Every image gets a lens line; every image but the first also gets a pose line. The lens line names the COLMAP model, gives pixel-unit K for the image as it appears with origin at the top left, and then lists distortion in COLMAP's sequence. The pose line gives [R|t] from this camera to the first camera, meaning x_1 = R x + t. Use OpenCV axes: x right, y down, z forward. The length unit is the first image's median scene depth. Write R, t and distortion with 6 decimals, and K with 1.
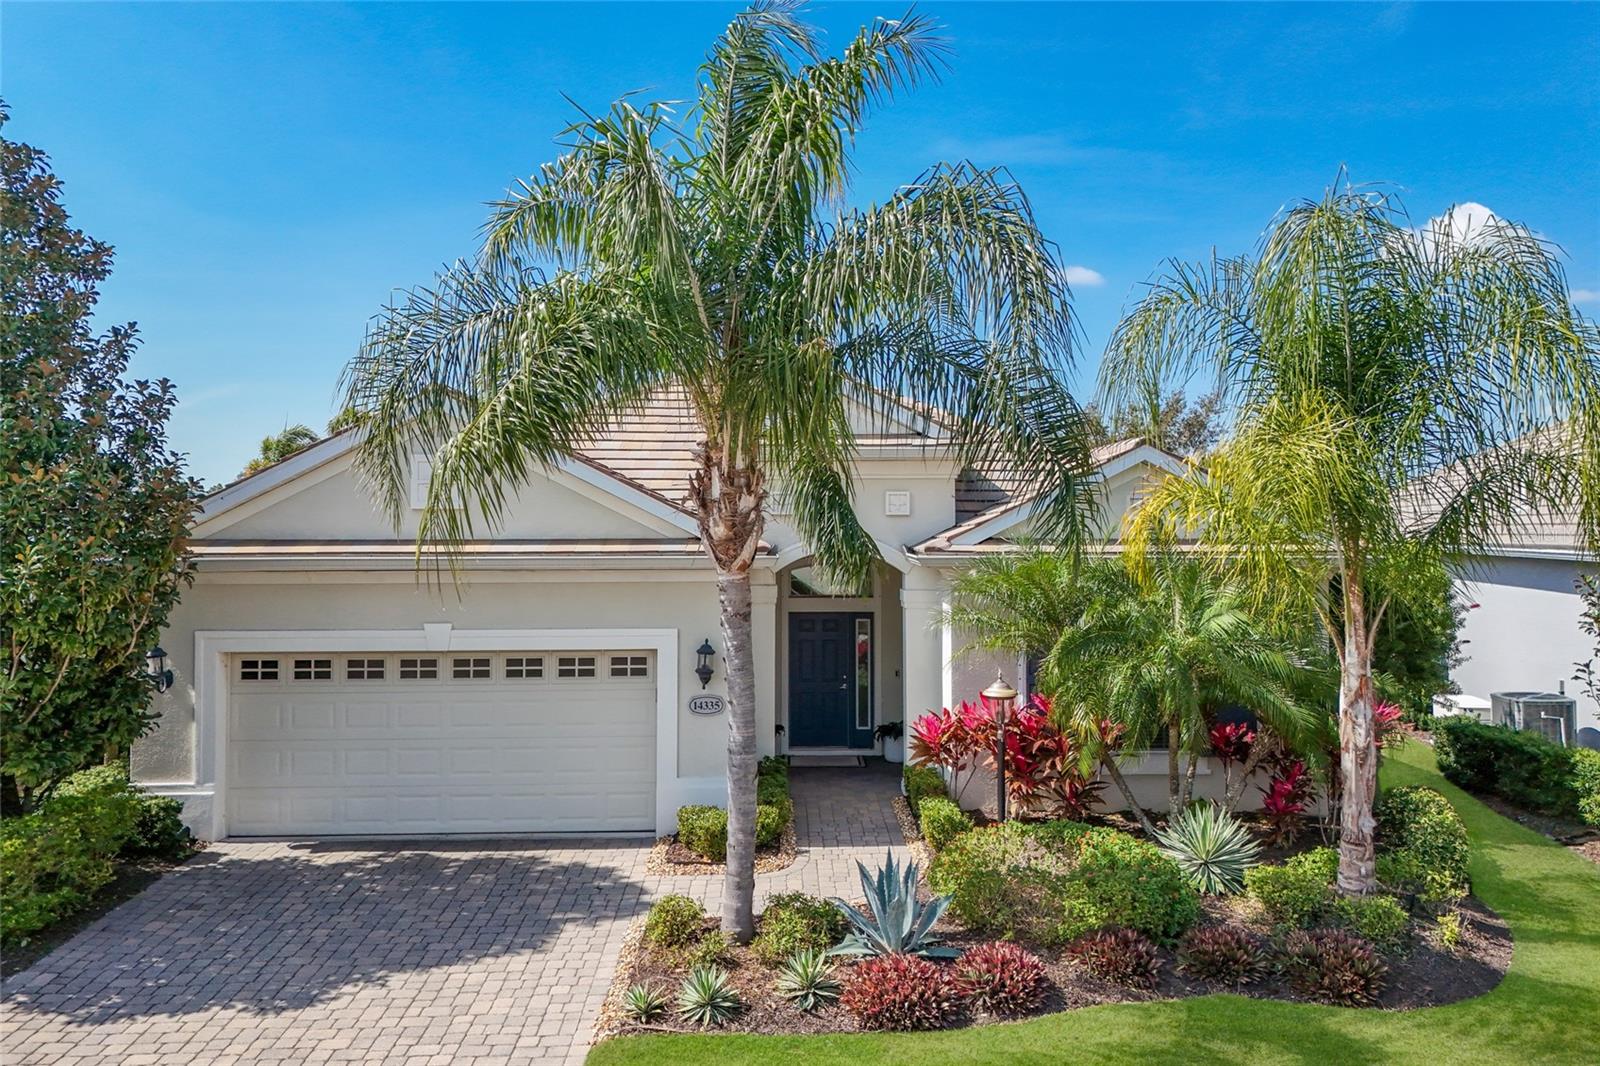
lens RADIAL K [[1180.2, 0, 803.8], [0, 1180.2, 524.2], [0, 0, 1]] dist [0.068585, -0.054004]
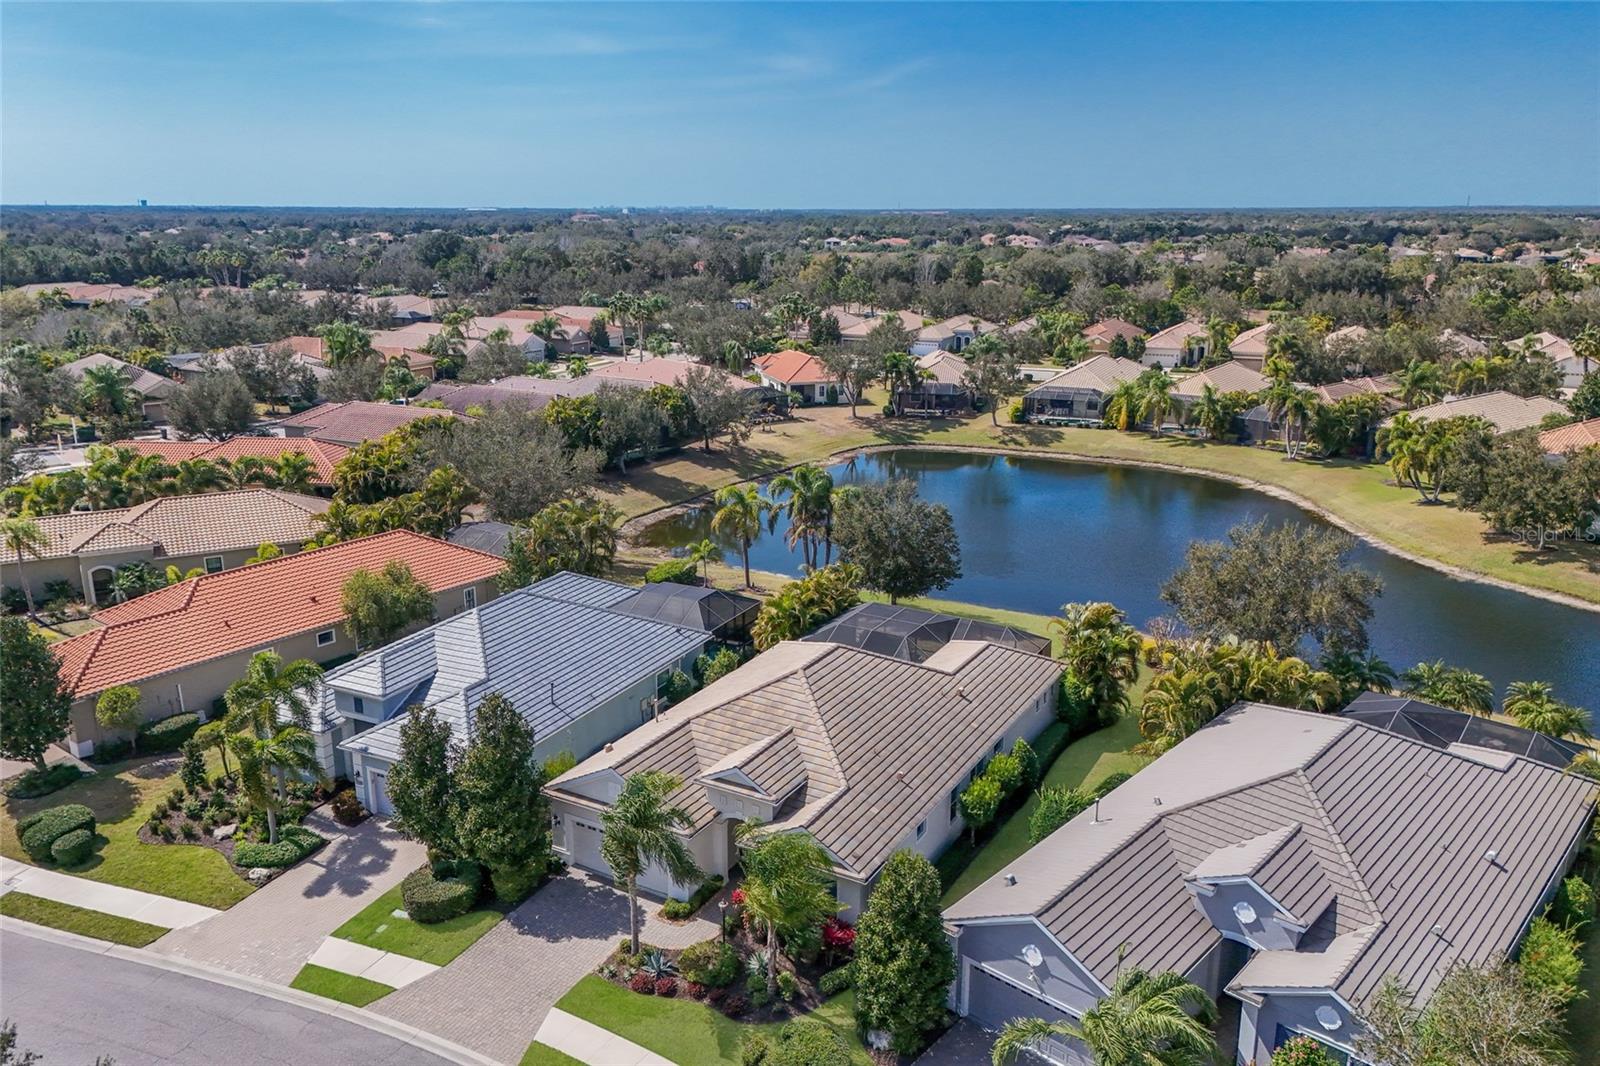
lens RADIAL K [[1180.2, 0, 796.6], [0, 1180.2, 543.8], [0, 0, 1]] dist [0.068585, -0.054004]
pose [[0.854582, 0.139597, -0.500203, 2.280876], [0.004639, 0.961103, 0.276151, -2.158851], [0.519296, -0.238315, 0.820693, -1.781778]]
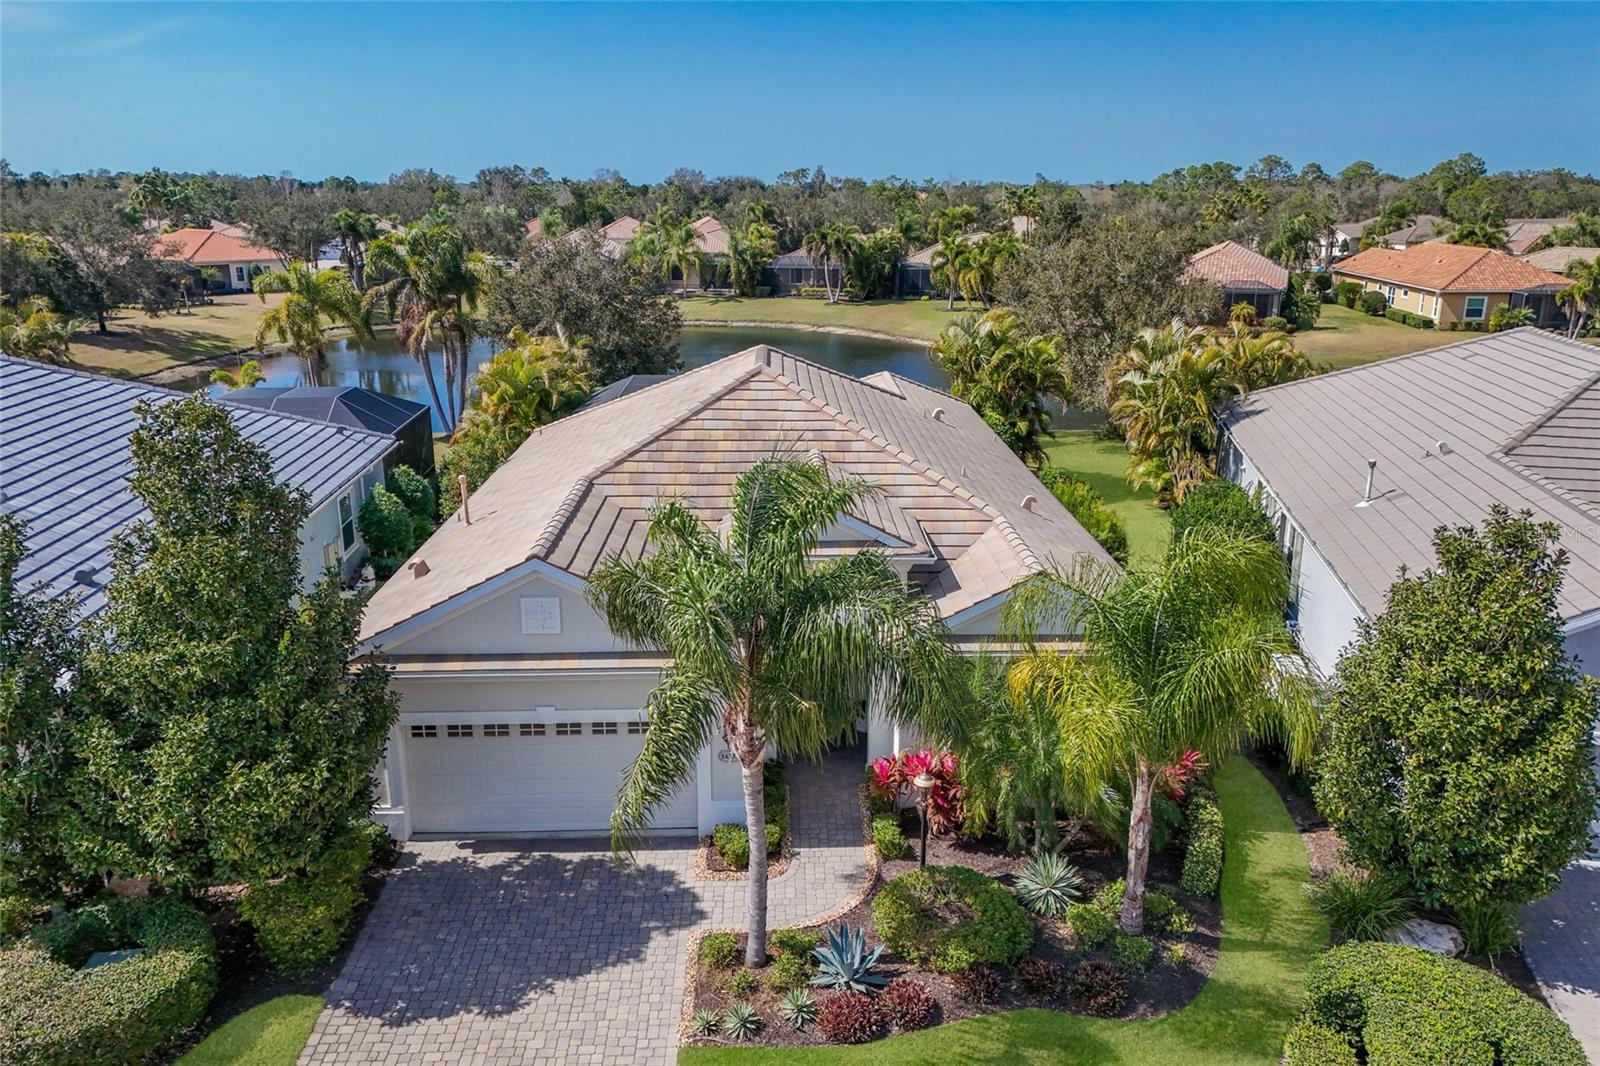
lens RADIAL K [[1180.2, 0, 801.7], [0, 1180.2, 531.7], [0, 0, 1]] dist [0.068585, -0.054004]
pose [[0.999998, -0.001571, 0.001250, 0.006720], [0.001151, 0.958788, 0.284120, -0.690704], [-0.001644, -0.284118, 0.958788, -0.429152]]
